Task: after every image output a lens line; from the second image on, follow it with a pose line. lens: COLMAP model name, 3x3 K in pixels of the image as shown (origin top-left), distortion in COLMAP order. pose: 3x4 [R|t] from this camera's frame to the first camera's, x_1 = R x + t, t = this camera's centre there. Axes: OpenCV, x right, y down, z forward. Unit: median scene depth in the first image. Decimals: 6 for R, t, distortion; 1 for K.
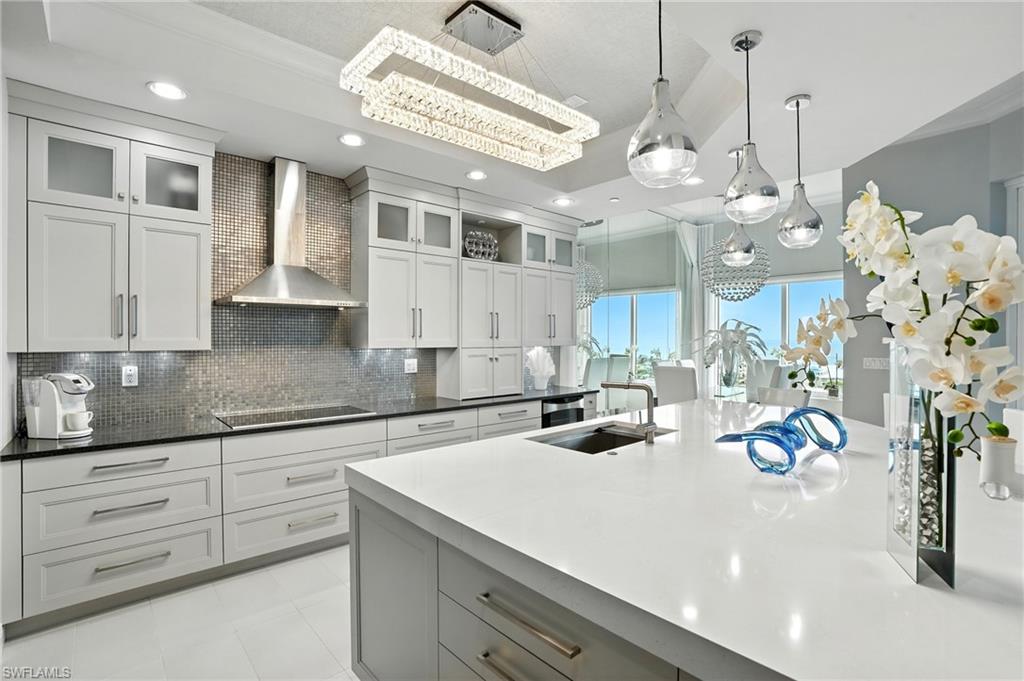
lens RADIAL K [[484.2, 0, 512.0], [0, 484.2, 340.5], [0, 0, 1]] dist [-0.053361, 0.000194]
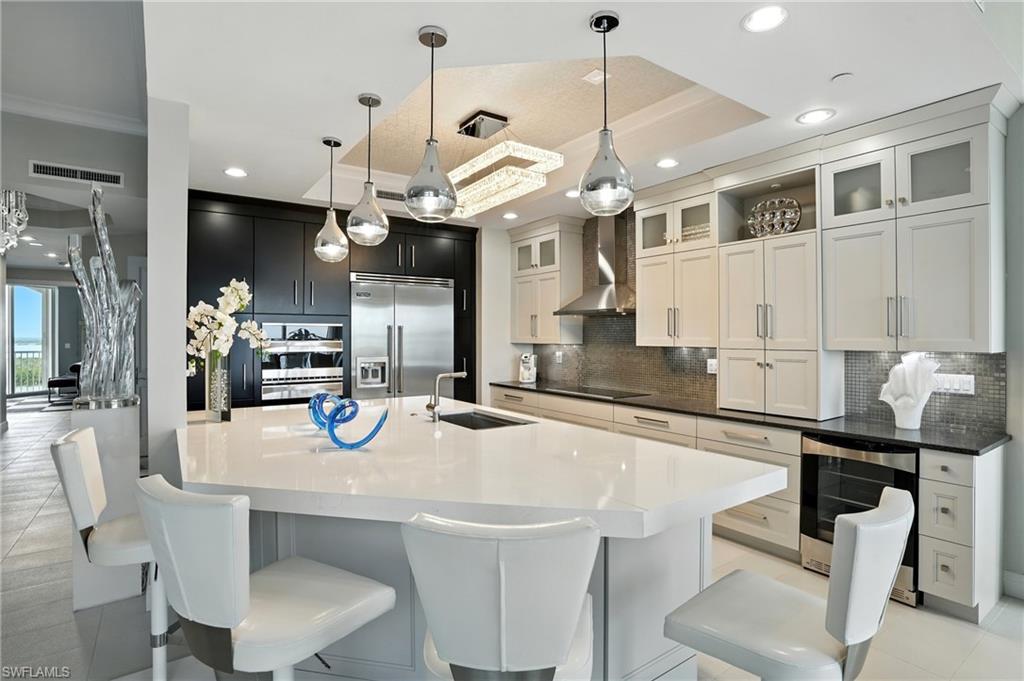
lens RADIAL K [[513.5, 0, 510.5], [0, 513.5, 338.1], [0, 0, 1]] dist [-0.063026, 0.027099]
pose [[-0.133103, 0.005916, -0.991085, 0.912894], [-0.001979, 0.999979, 0.006235, -0.009253], [0.991100, 0.002791, -0.133088, 0.800042]]
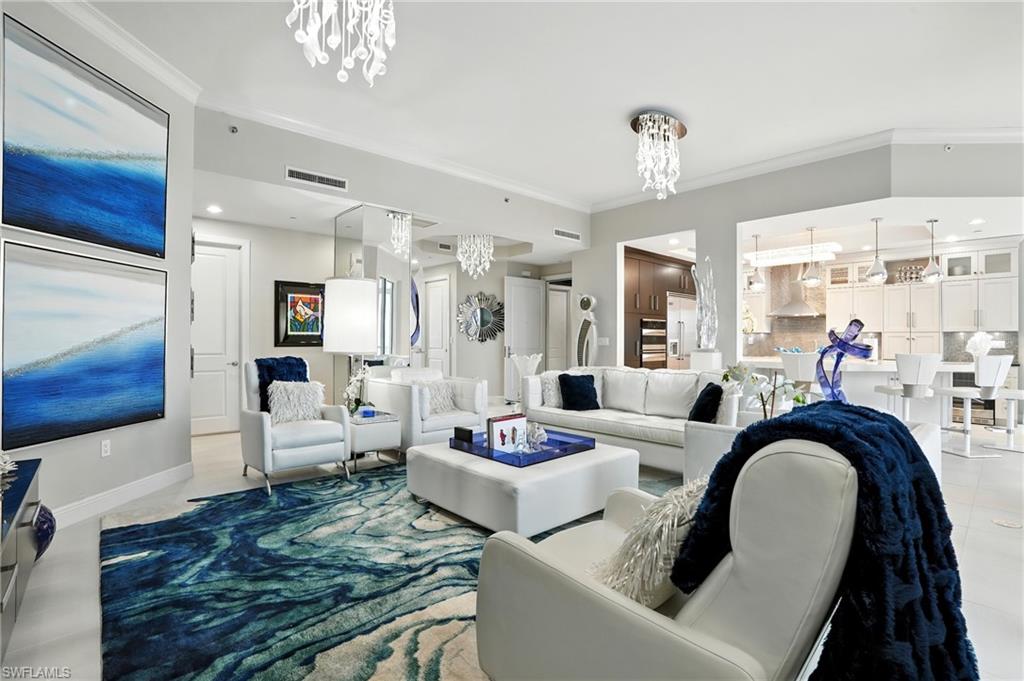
lens RADIAL K [[474.7, 0, 509.9], [0, 474.7, 339.0], [0, 0, 1]] dist [-0.070165, 0.026503]
pose [[-0.001880, 0.003172, -0.999993, 1.831897], [-0.005140, 0.999982, 0.003181, 0.046732], [0.999985, 0.005146, -0.001864, -0.508636]]
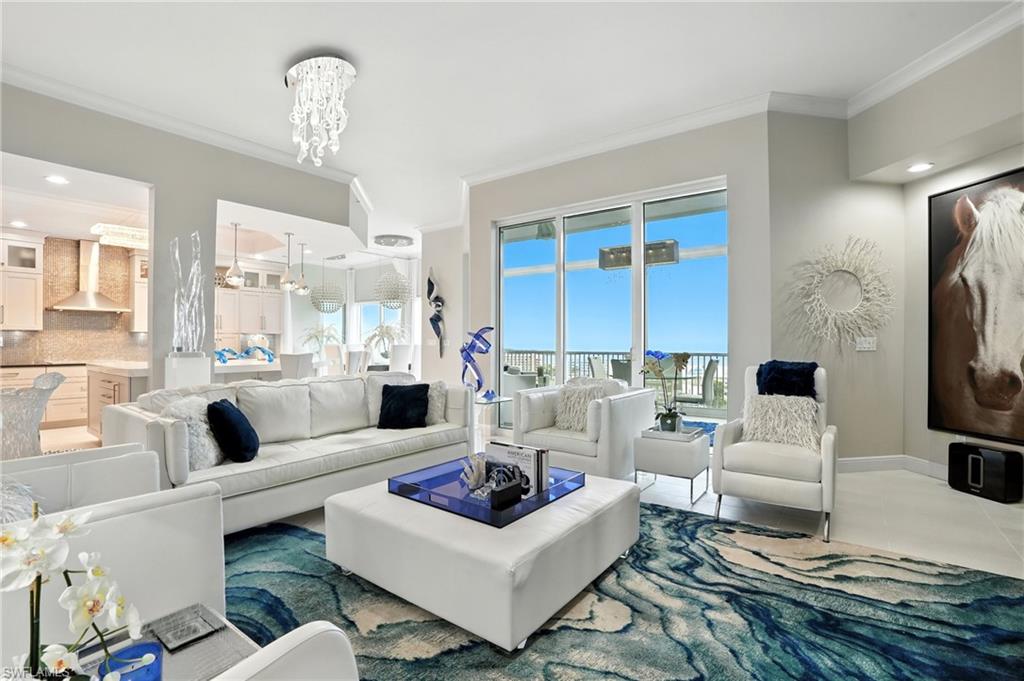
lens RADIAL K [[474.7, 0, 509.9], [0, 474.7, 339.0], [0, 0, 1]] dist [-0.070165, 0.026503]
pose [[0.982640, 0.005218, 0.185450, 0.849064], [-0.003828, 0.999962, -0.007854, 0.053063], [-0.185484, 0.007008, 0.982622, -1.132475]]
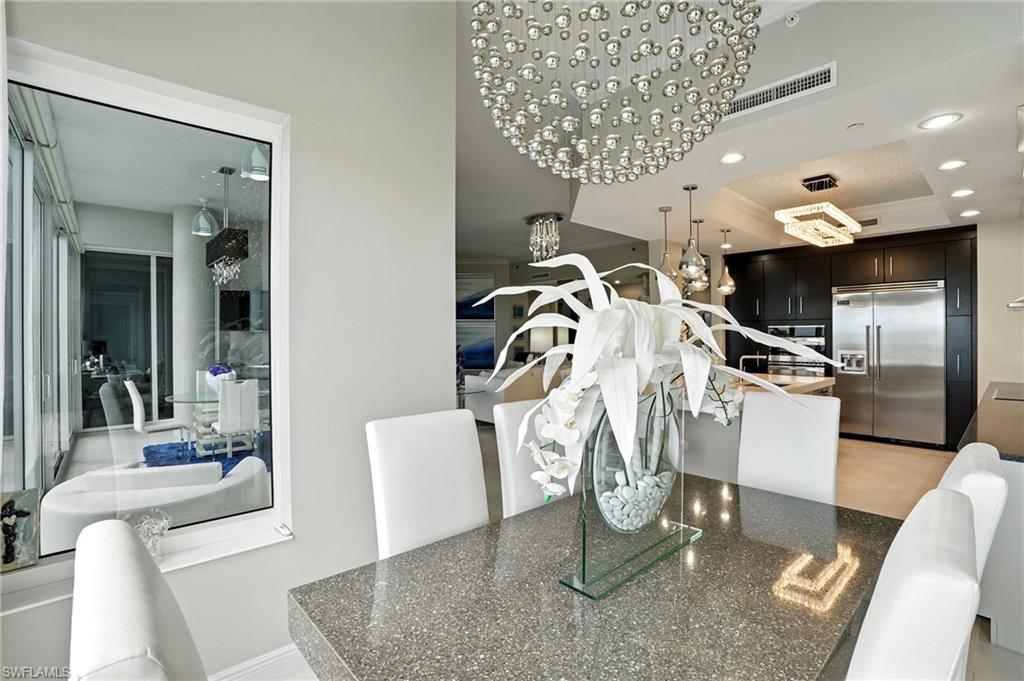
lens RADIAL K [[474.7, 0, 509.9], [0, 474.7, 339.0], [0, 0, 1]] dist [-0.070165, 0.026503]
pose [[-0.999951, 0.006419, 0.007530, 0.769113], [0.006478, 0.999948, 0.007839, -0.007947], [-0.007479, 0.007887, -0.999941, 1.867421]]
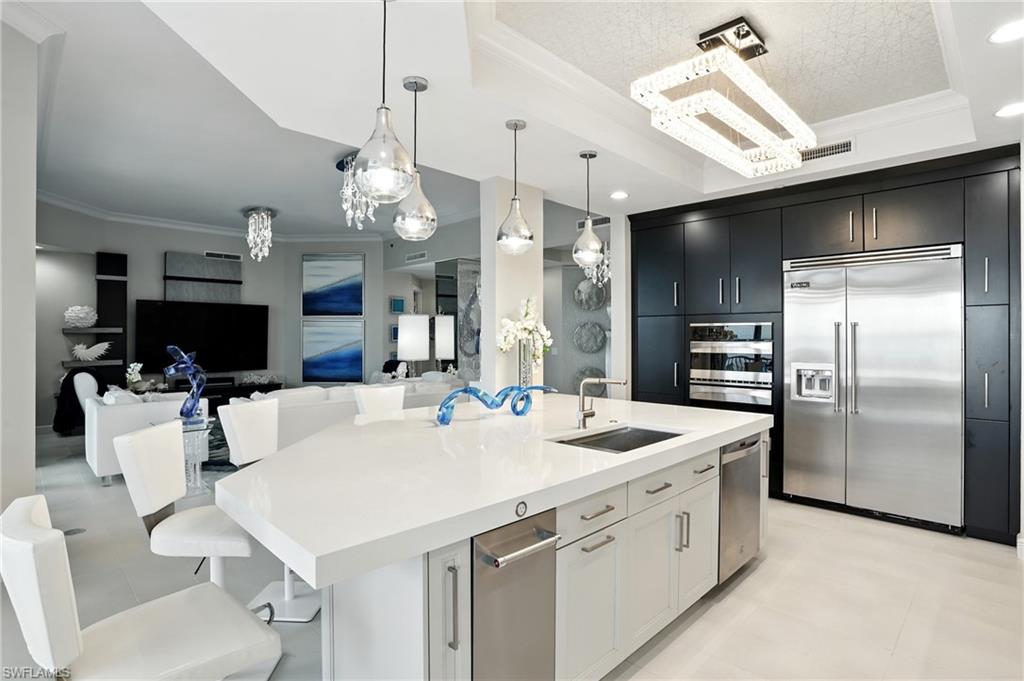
lens RADIAL K [[513.5, 0, 510.5], [0, 513.5, 338.1], [0, 0, 1]] dist [-0.063026, 0.027099]
pose [[-0.999081, 0.003339, -0.042739, 0.279323], [0.003184, 0.999988, 0.003680, -0.007718], [0.042751, 0.003541, -0.999079, 1.300611]]
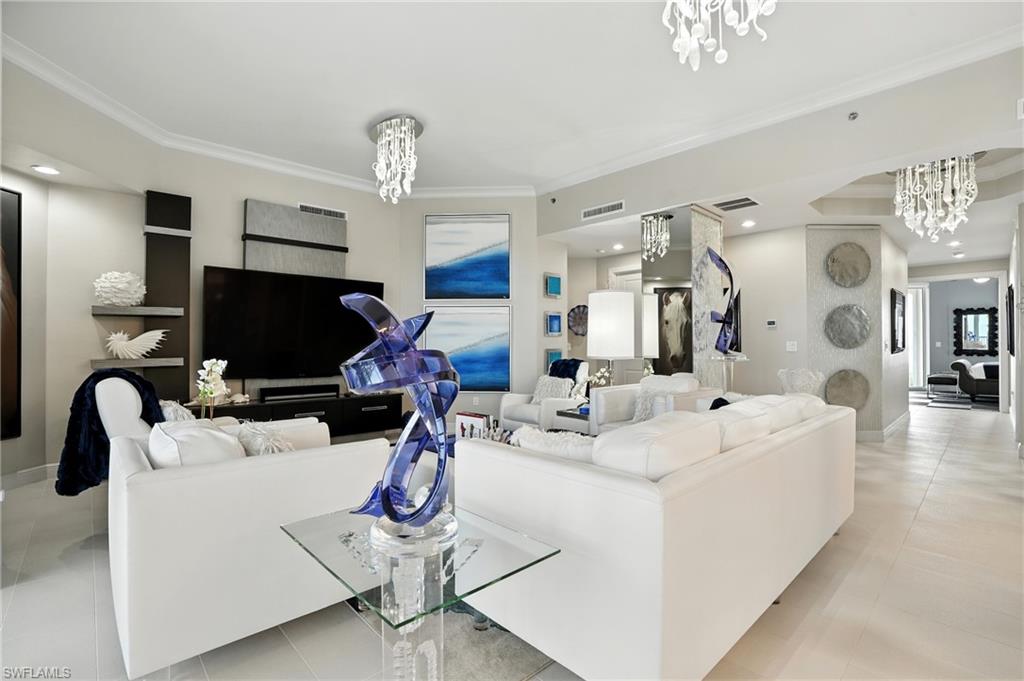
lens RADIAL K [[474.7, 0, 509.9], [0, 474.7, 339.0], [0, 0, 1]] dist [-0.070165, 0.026503]
pose [[-0.999907, 0.004263, -0.012981, 0.914091], [0.004405, 0.999931, -0.010895, 0.049159], [0.012934, -0.010951, -0.999856, 0.444567]]
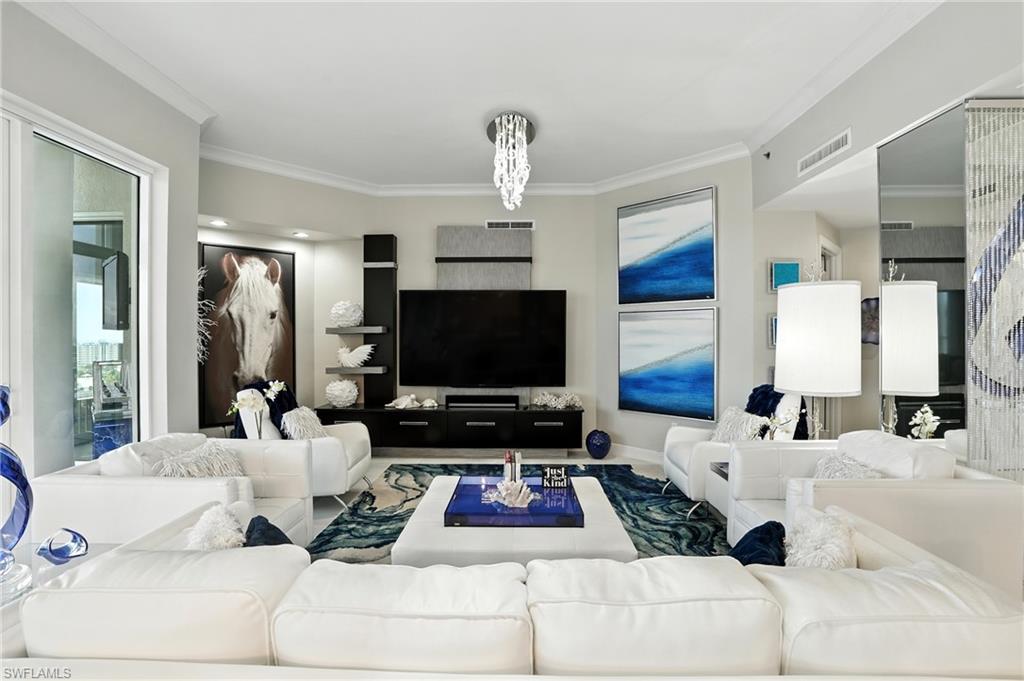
lens RADIAL K [[474.7, 0, 509.9], [0, 474.7, 339.0], [0, 0, 1]] dist [-0.070165, 0.026503]
pose [[-0.727339, 0.002865, 0.686272, 0.433619], [0.004154, 0.999991, 0.000227, -0.006107], [-0.686265, 0.003015, -0.727345, 0.062378]]
